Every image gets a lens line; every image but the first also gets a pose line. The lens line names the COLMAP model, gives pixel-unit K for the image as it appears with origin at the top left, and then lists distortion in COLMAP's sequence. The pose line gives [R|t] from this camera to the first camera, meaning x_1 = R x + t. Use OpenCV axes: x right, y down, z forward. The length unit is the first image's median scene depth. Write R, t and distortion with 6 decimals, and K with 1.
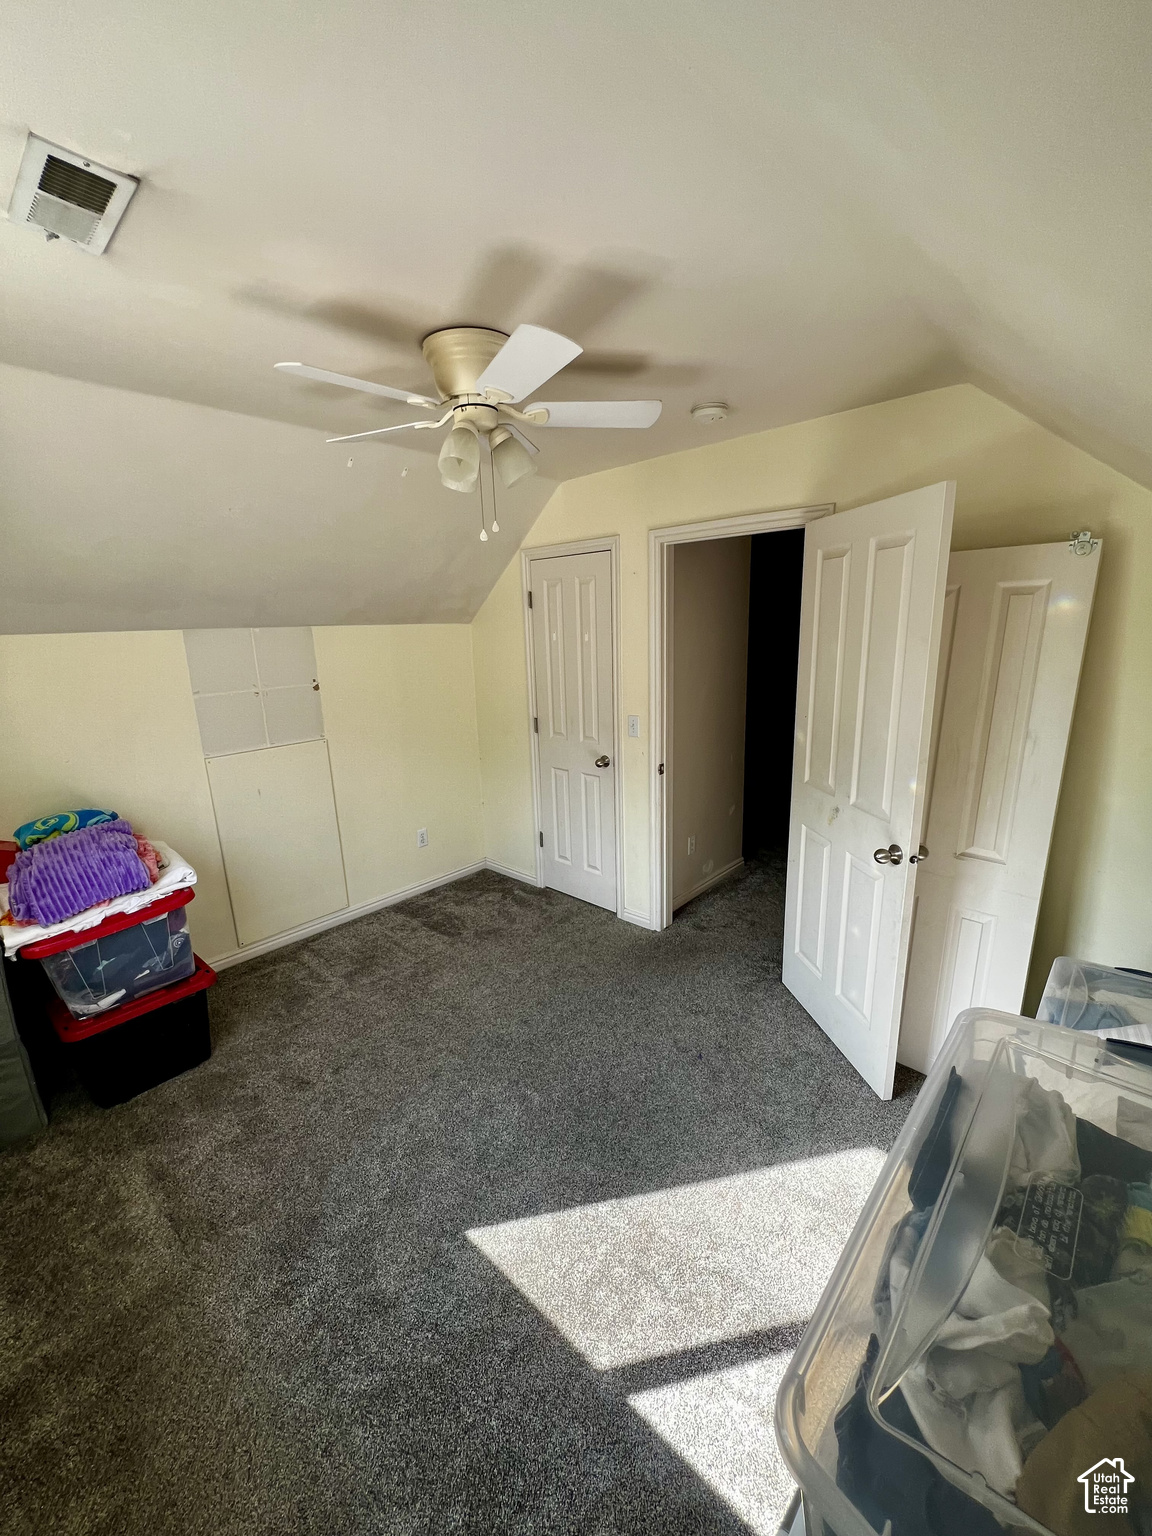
lens RADIAL K [[617.2, 0, 576.0], [0, 617.2, 768.0], [0, 0, 1]] dist [-0.001460, 0.000176]
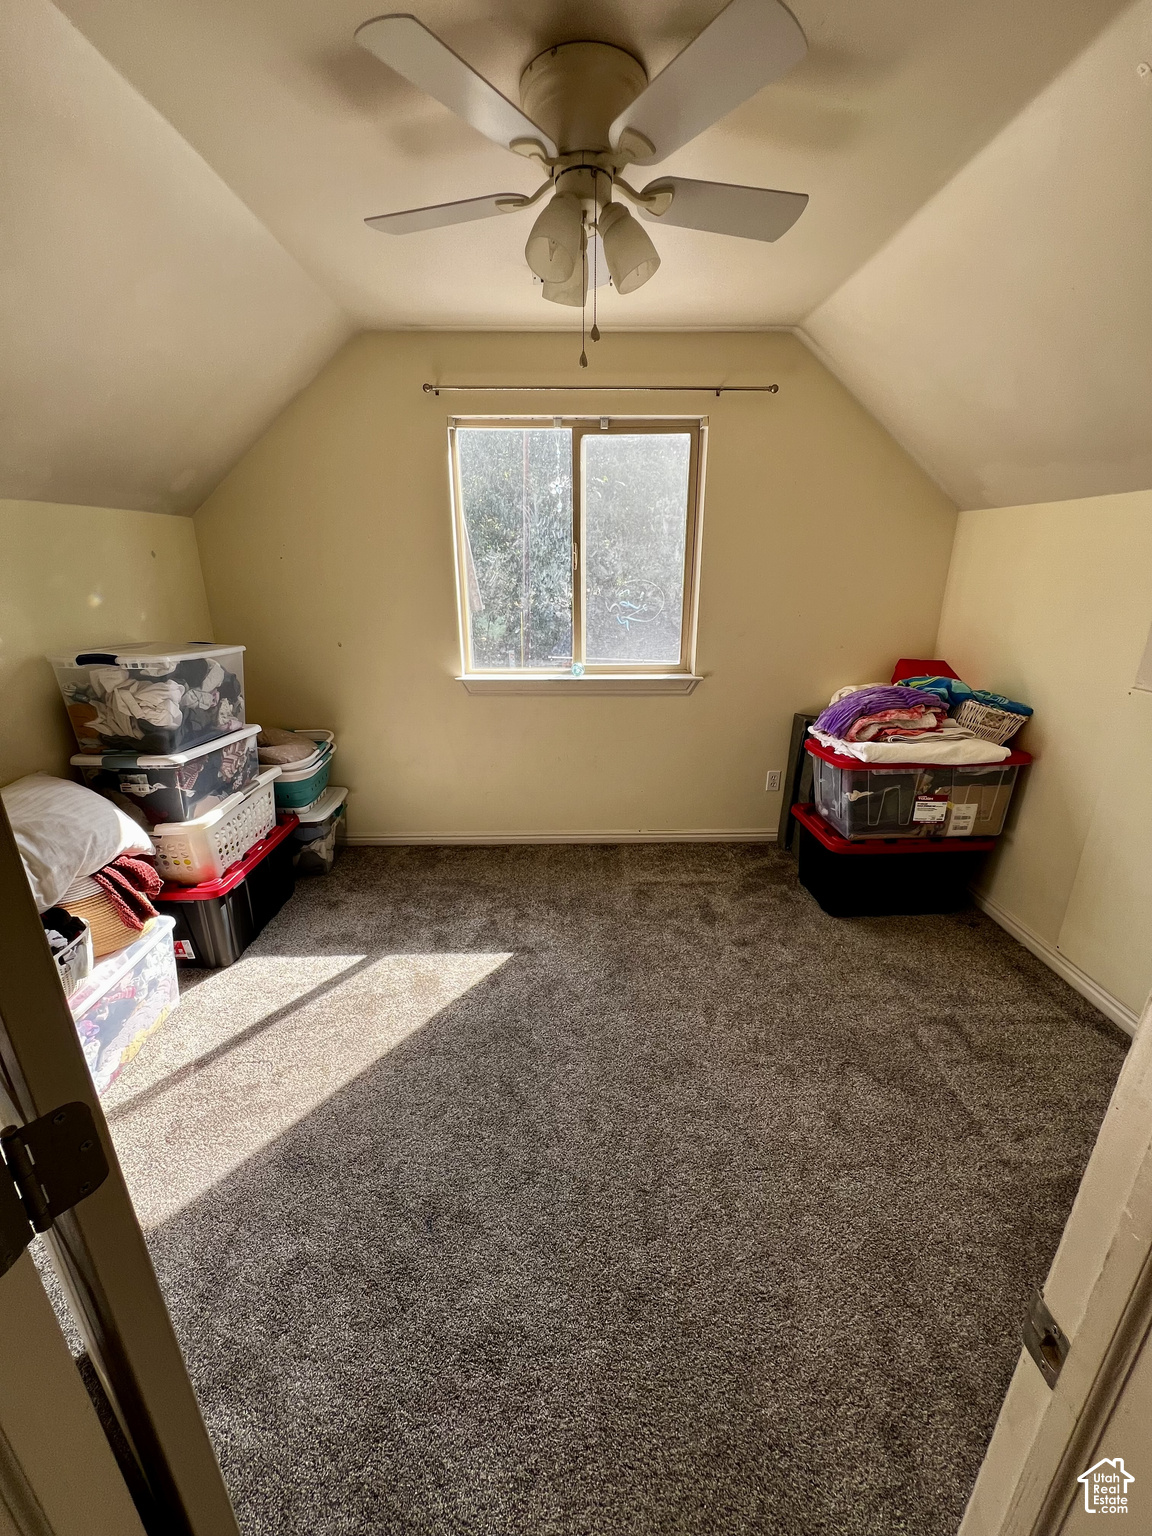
lens RADIAL K [[617.2, 0, 576.0], [0, 617.2, 768.0], [0, 0, 1]] dist [-0.001460, 0.000176]
pose [[-0.722972, 0.250668, -0.643799, 0.457732], [-0.130539, 0.865508, 0.483585, -0.280200], [0.678433, 0.433660, -0.593016, 1.543680]]
